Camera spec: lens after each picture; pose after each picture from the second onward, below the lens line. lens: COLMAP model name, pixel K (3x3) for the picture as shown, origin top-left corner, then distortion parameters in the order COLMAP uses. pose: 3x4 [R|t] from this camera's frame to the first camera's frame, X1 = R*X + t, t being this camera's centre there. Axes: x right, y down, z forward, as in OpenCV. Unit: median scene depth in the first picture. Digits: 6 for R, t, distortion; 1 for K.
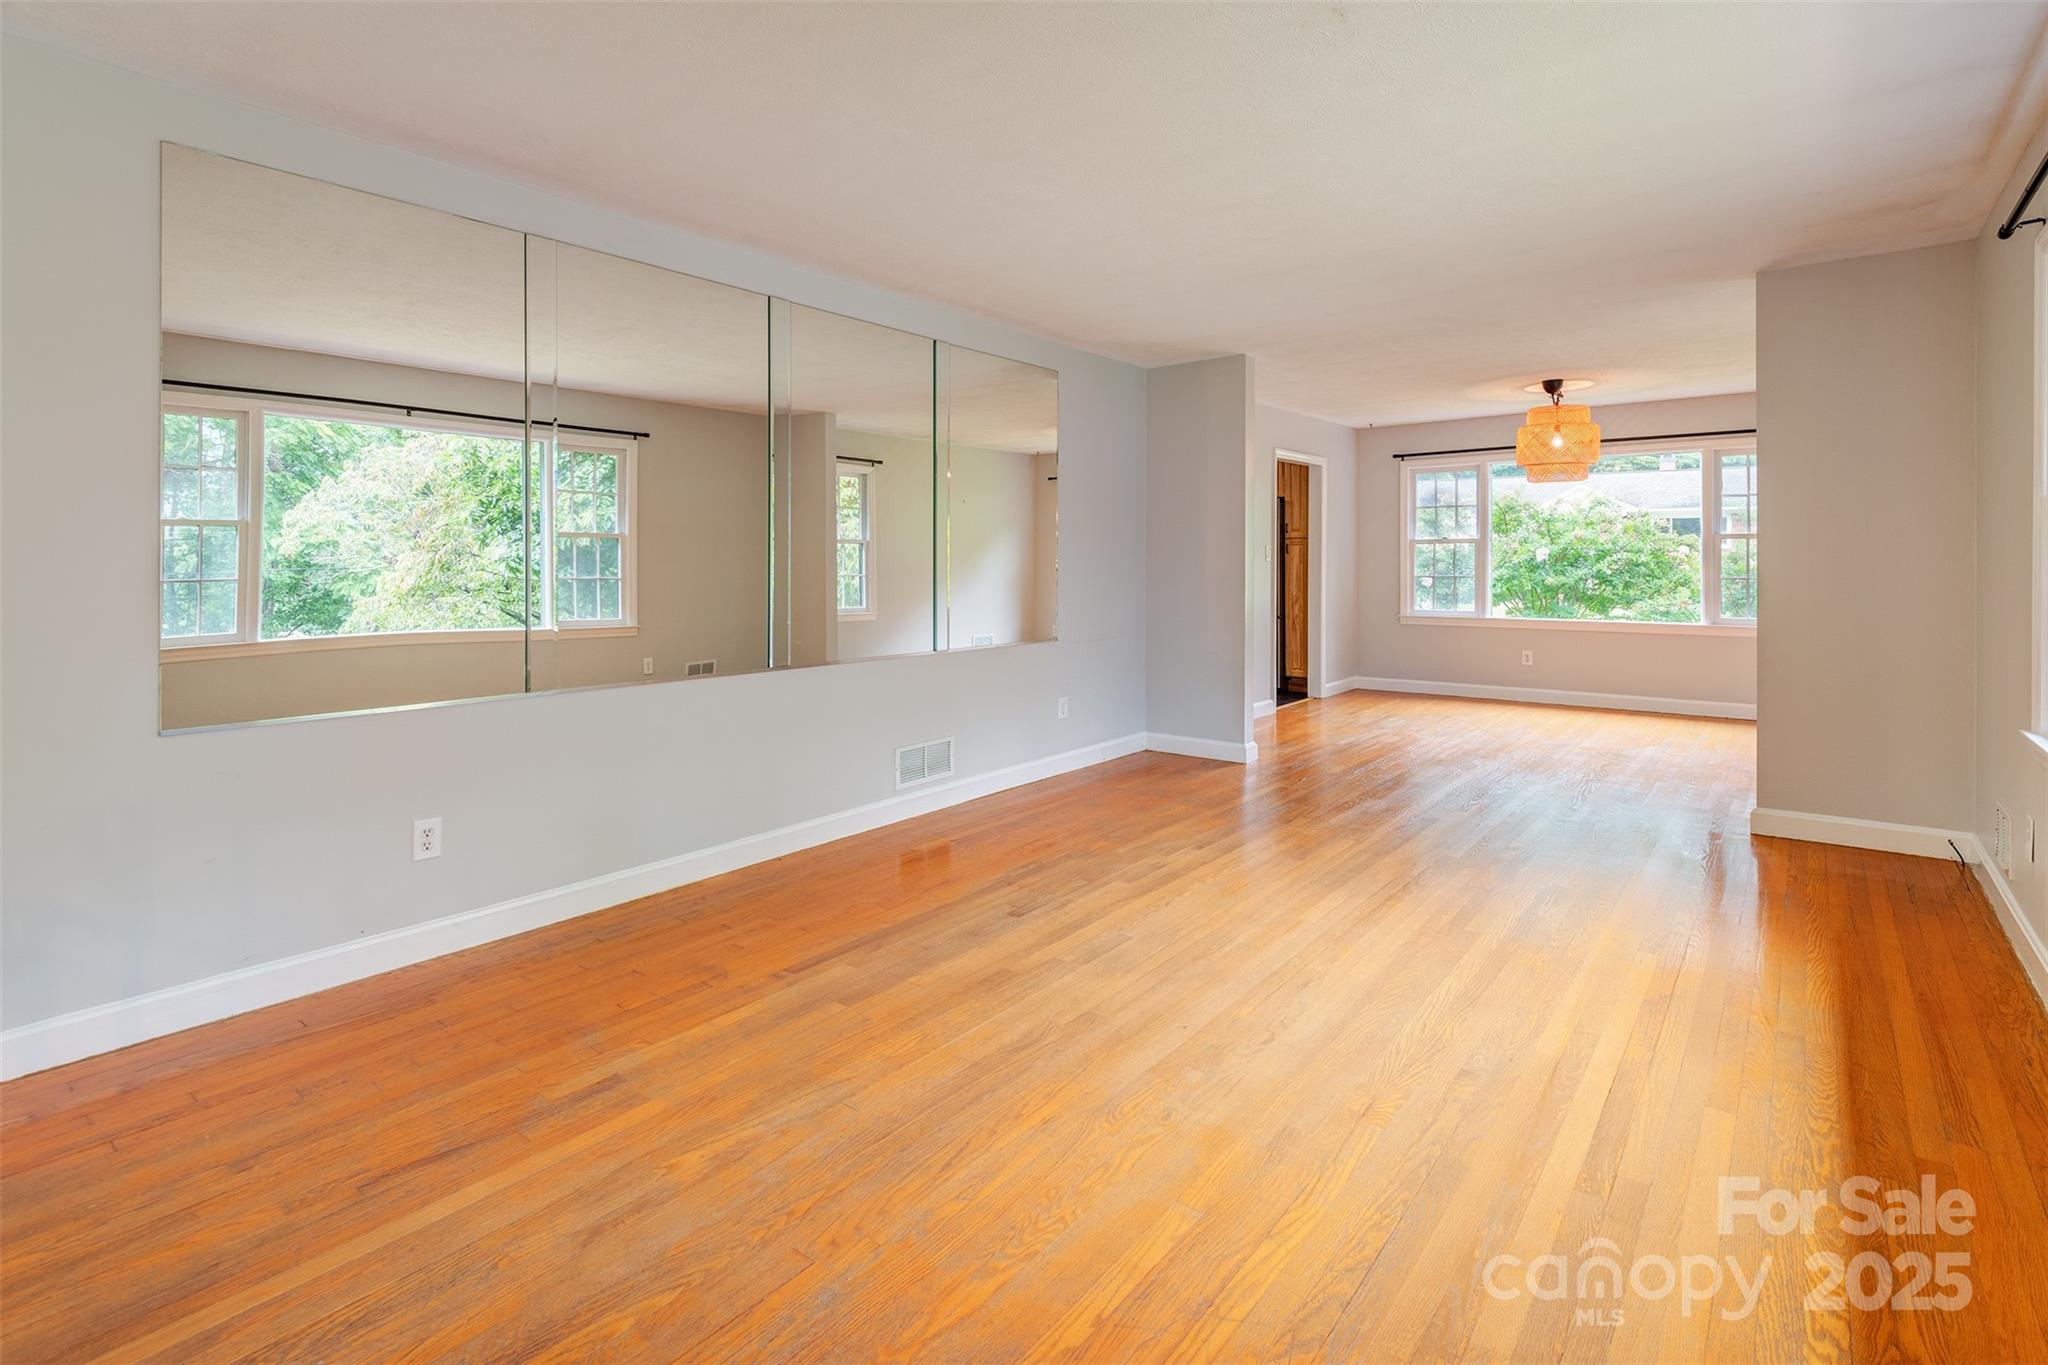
lens RADIAL K [[961.5, 0, 1032.7], [0, 961.5, 586.3], [0, 0, 1]] dist [0.002532, 0.000610]
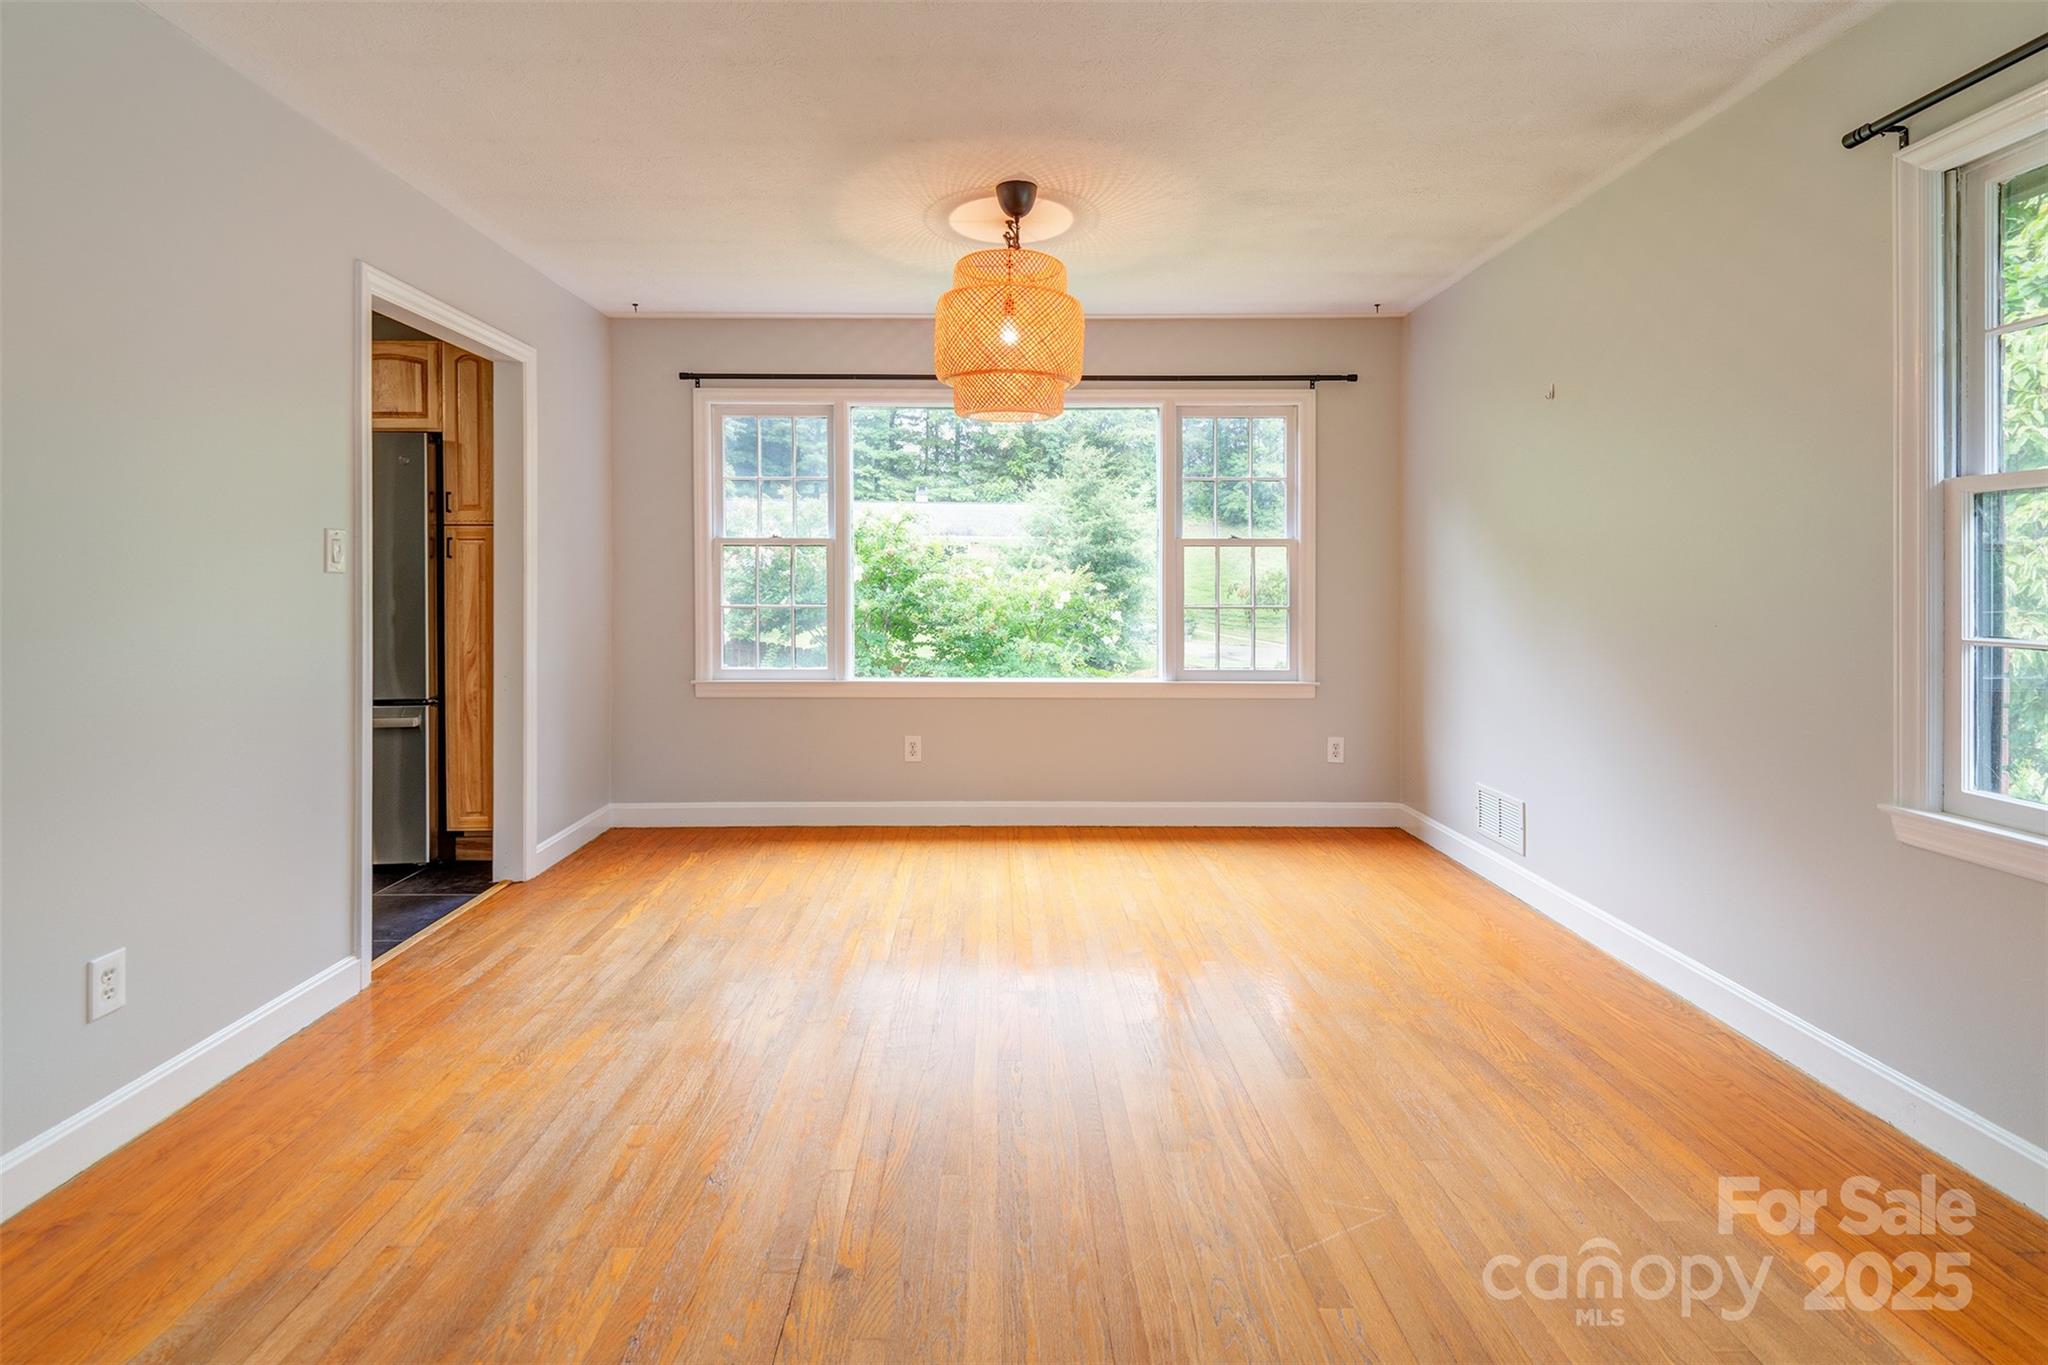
lens RADIAL K [[966.8, 0, 998.3], [0, 966.8, 577.8], [0, 0, 1]] dist [-0.000045, -0.001193]
pose [[0.782121, 0.009052, 0.623061, 0.189600], [0.010230, 0.999573, -0.027364, -0.010120], [-0.623043, 0.027776, 0.781694, 0.500009]]
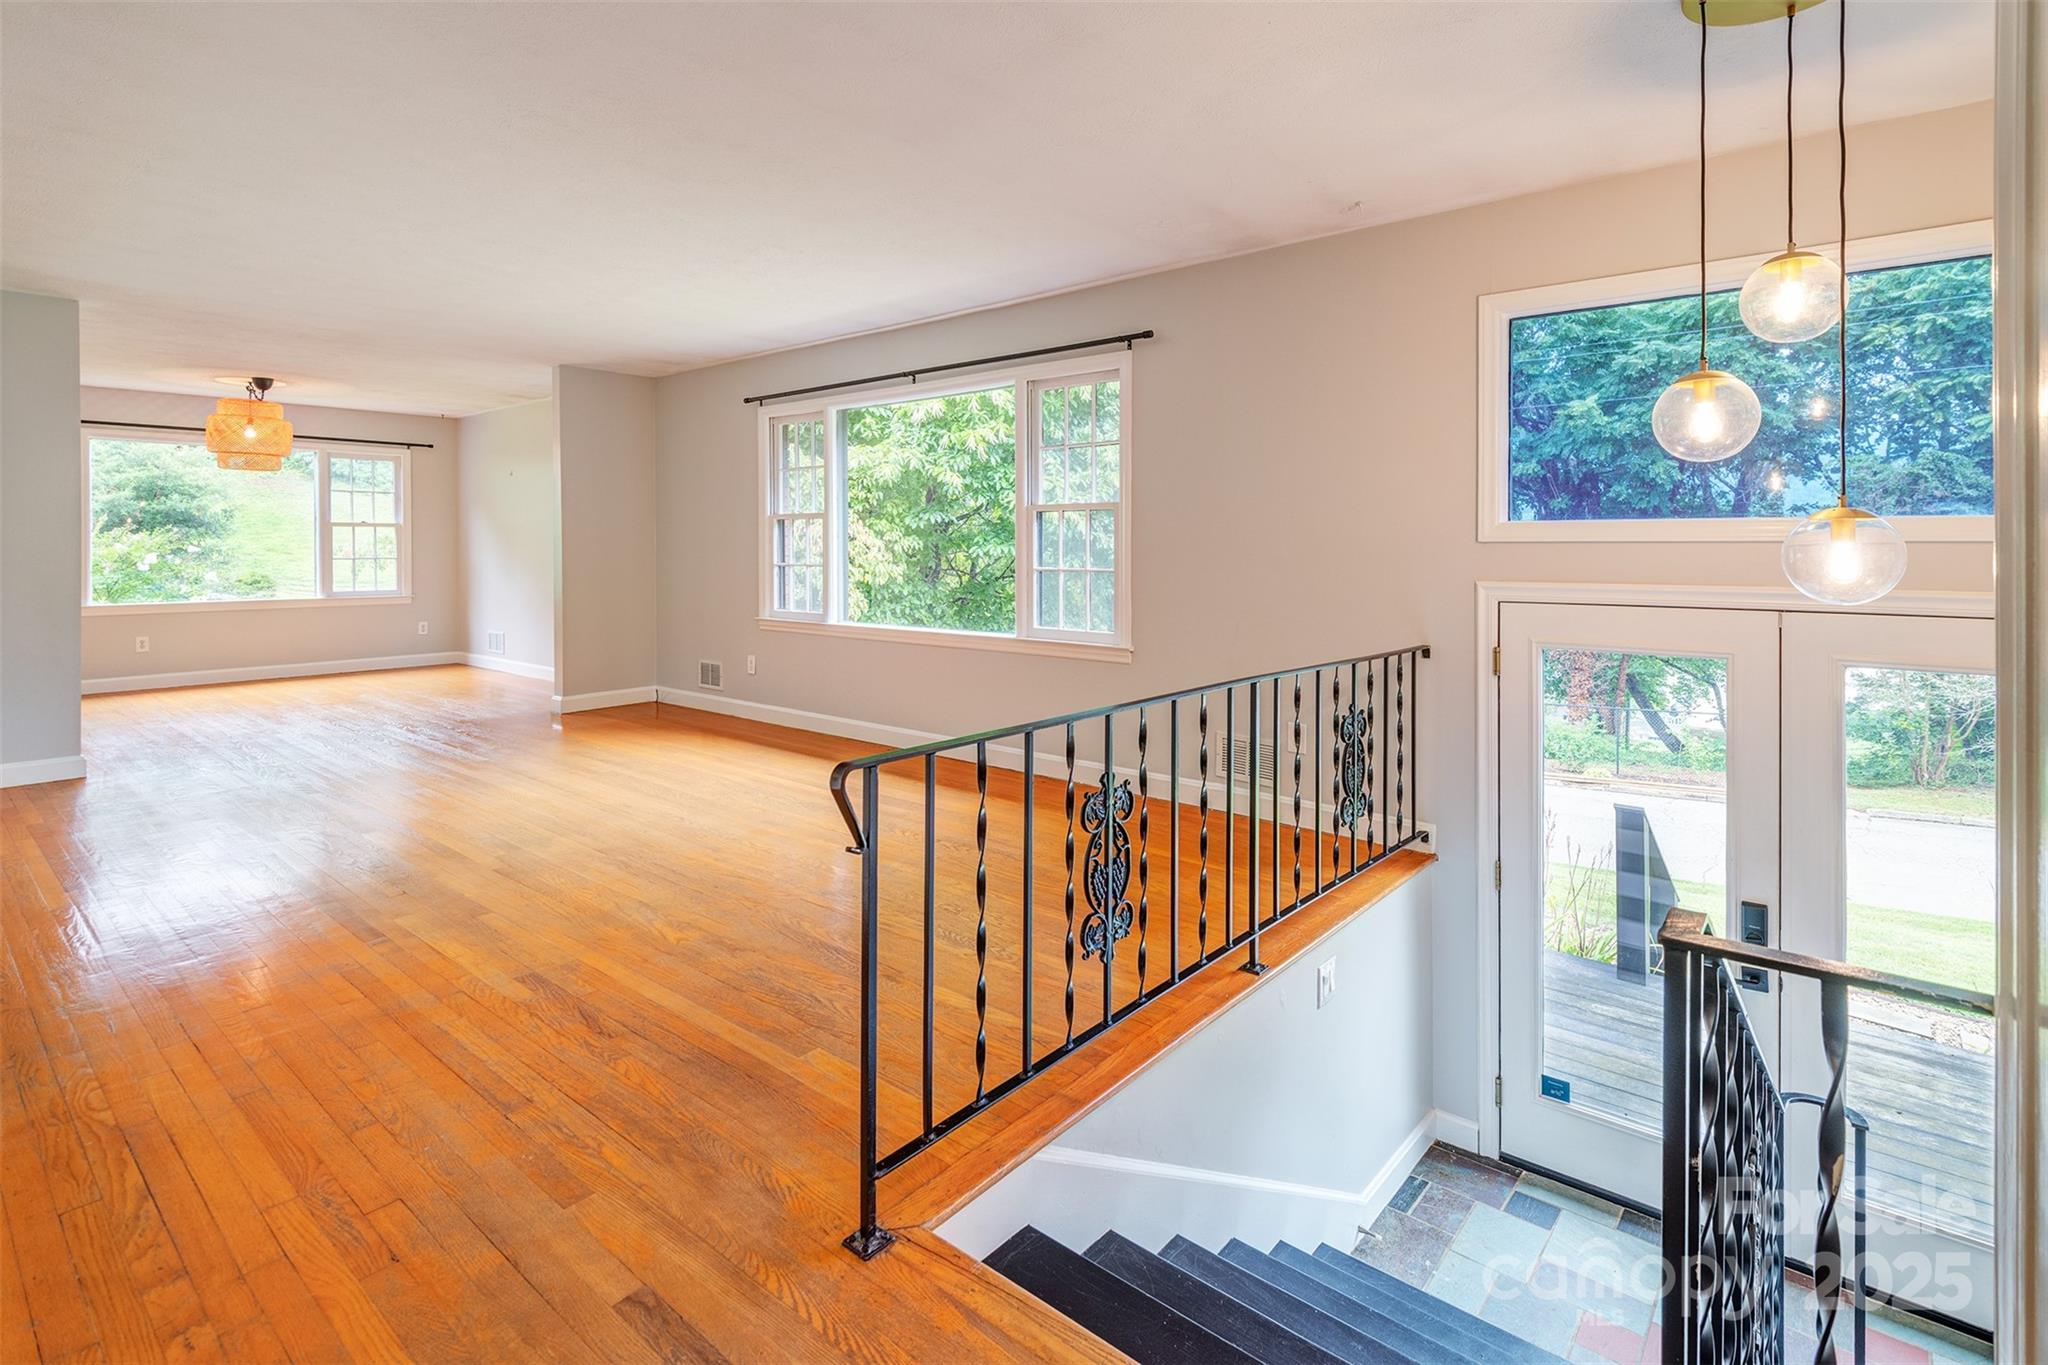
lens RADIAL K [[962.6, 0, 1024.1], [0, 962.6, 548.3], [0, 0, 1]] dist [0.002354, -0.000160]
pose [[0.027505, -0.000179, 0.999622, -0.407029], [0.025533, 0.999674, -0.000524, 0.001234], [-0.999296, 0.025538, 0.027501, 0.088131]]
